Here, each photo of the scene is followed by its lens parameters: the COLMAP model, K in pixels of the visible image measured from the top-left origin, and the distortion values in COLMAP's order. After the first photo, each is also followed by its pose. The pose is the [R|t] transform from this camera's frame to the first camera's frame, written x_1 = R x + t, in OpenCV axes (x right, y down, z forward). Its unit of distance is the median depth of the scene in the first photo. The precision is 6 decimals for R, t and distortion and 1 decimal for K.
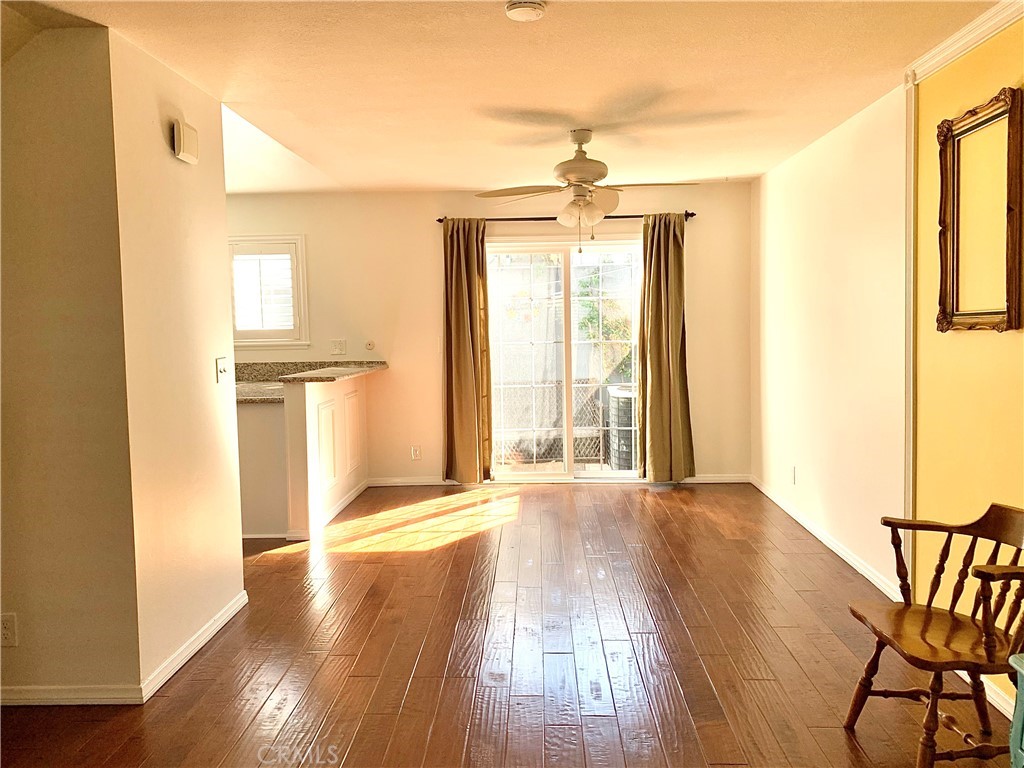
lens RADIAL K [[814.8, 0, 513.6], [0, 814.8, 366.0], [0, 0, 1]] dist [0.102976, -0.192702]
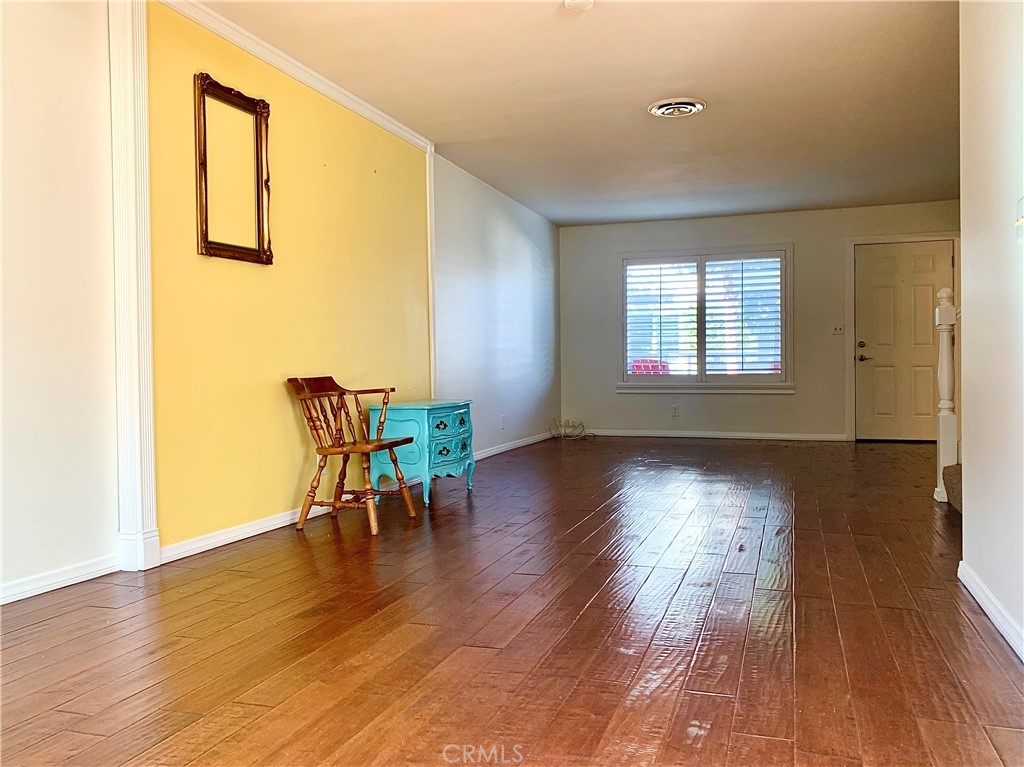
lens RADIAL K [[775.3, 0, 517.6], [0, 775.3, 377.0], [0, 0, 1]] dist [0.091093, -0.165518]
pose [[-0.953472, 0.024621, 0.300476, -0.106422], [0.045421, 0.997015, 0.062434, 0.038717], [-0.298042, 0.073177, -0.951744, 0.938552]]
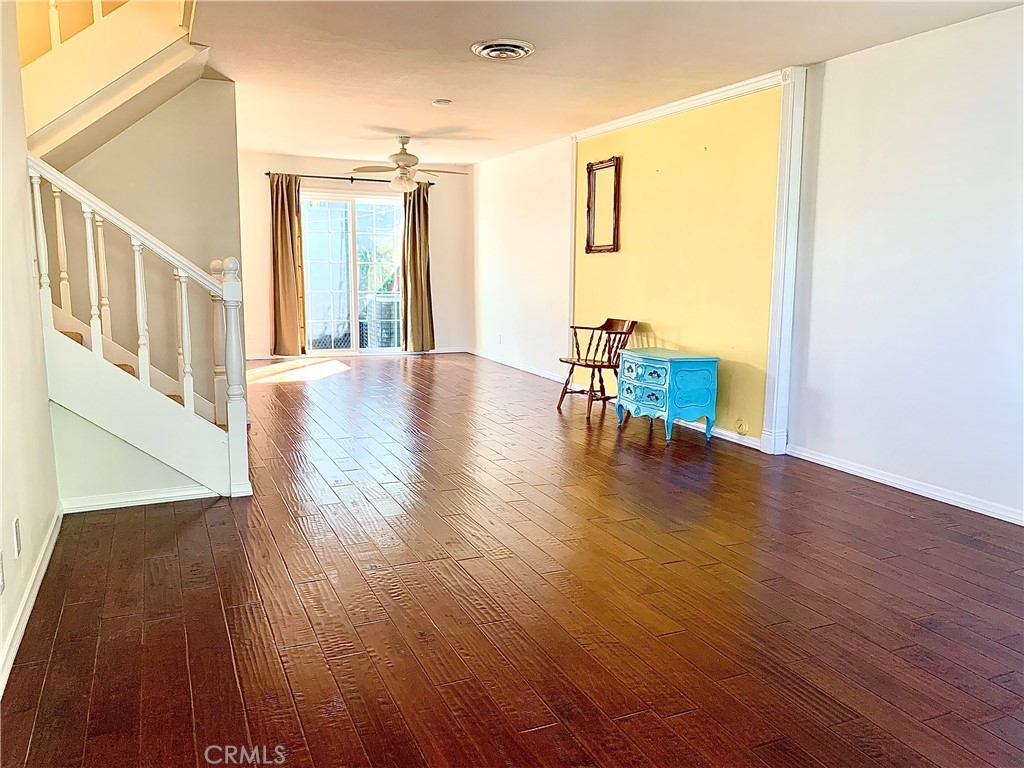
lens RADIAL K [[787.2, 0, 523.4], [0, 787.2, 380.4], [0, 0, 1]] dist [-0.000453, -0.001373]
pose [[0.892345, -0.036796, 0.449853, -0.330627], [-0.004140, 0.995962, 0.089676, 0.058241], [-0.451336, -0.081884, 0.888589, -0.467645]]
